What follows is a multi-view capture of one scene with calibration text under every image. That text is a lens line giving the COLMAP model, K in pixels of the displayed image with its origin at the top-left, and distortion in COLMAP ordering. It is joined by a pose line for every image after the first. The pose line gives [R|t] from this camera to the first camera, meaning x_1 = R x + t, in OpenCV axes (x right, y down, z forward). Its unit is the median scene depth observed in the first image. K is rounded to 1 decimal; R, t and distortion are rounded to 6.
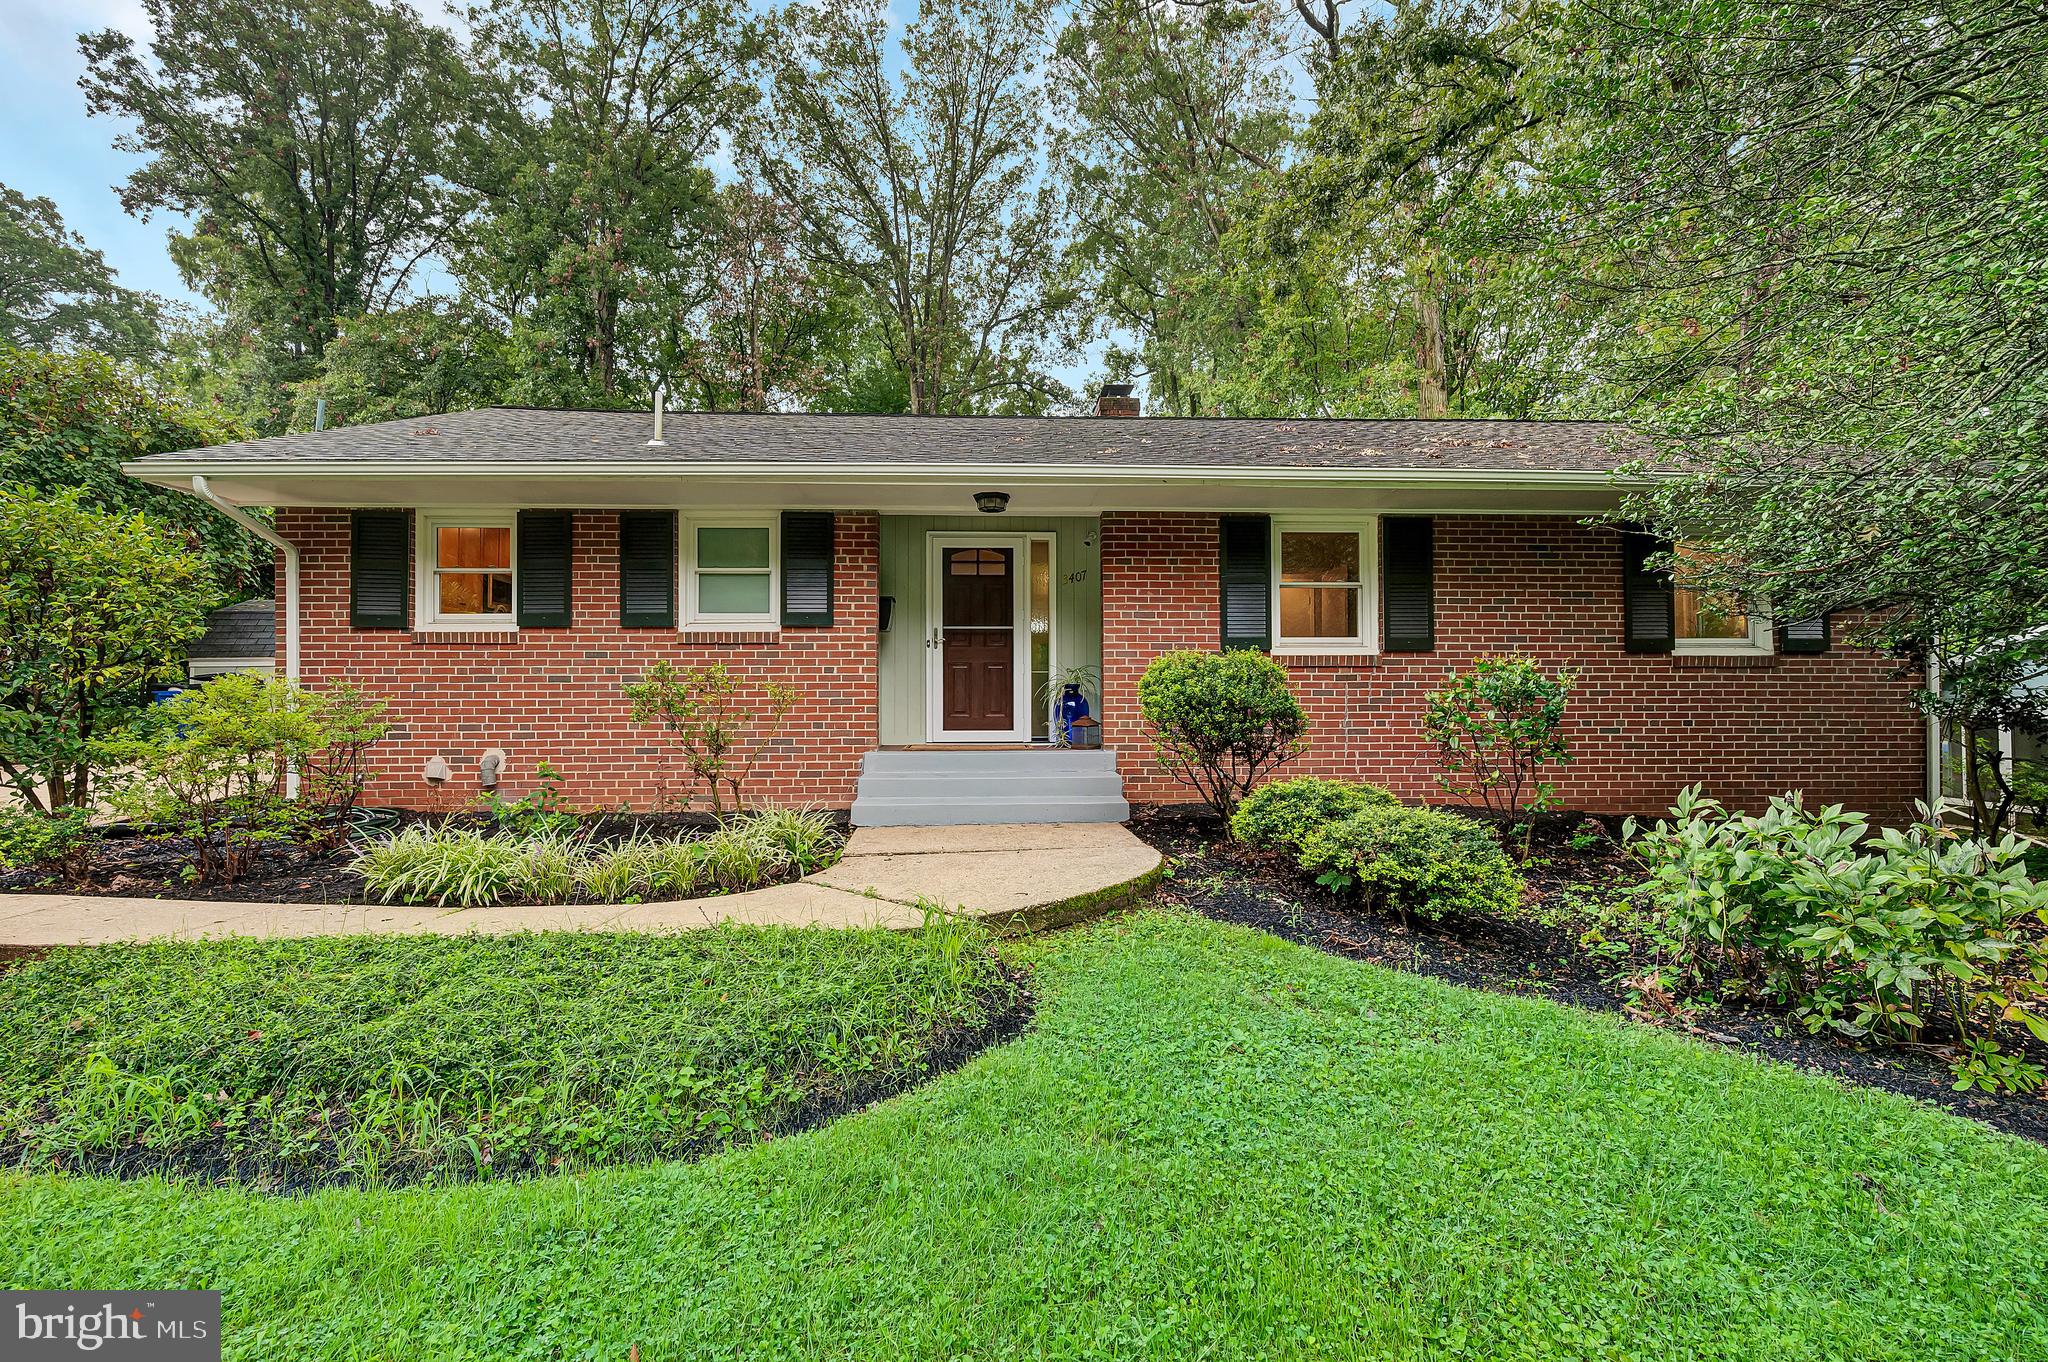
lens RADIAL K [[878.8, 0, 1020.3], [0, 878.8, 687.0], [0, 0, 1]] dist [0.000352, 0.000035]
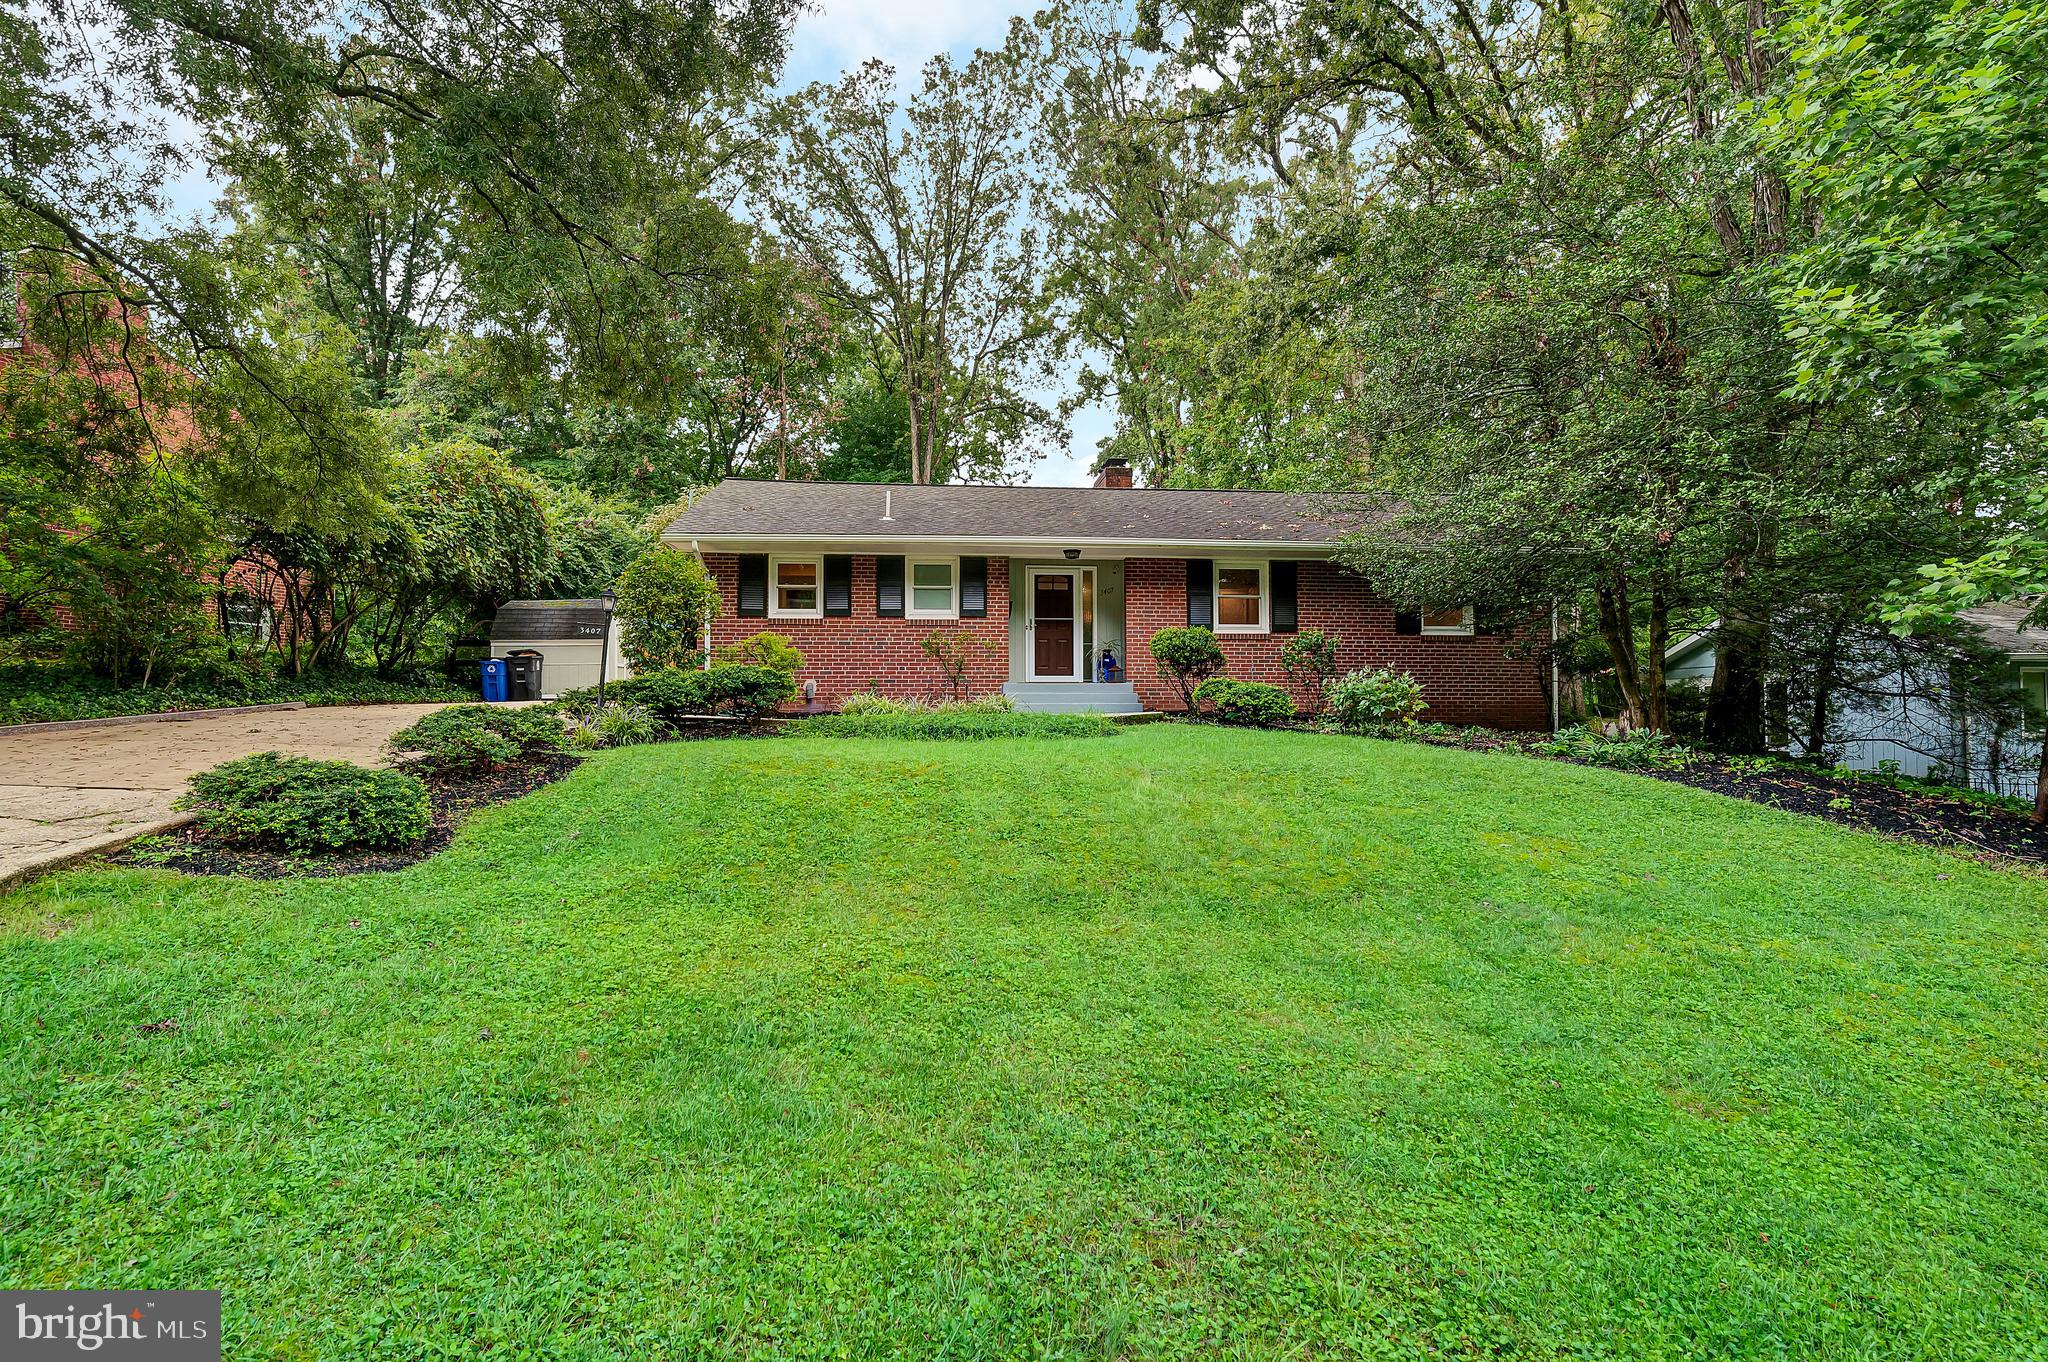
lens RADIAL K [[1001.8, 0, 1024.0], [0, 1001.8, 681.0], [0, 0, 1]] dist [0.000772, 0.000901]
pose [[0.997996, 0.001179, 0.063258, -0.235314], [0.000305, 0.999725, -0.023442, 0.106081], [-0.063269, 0.023414, 0.997722, -1.025230]]
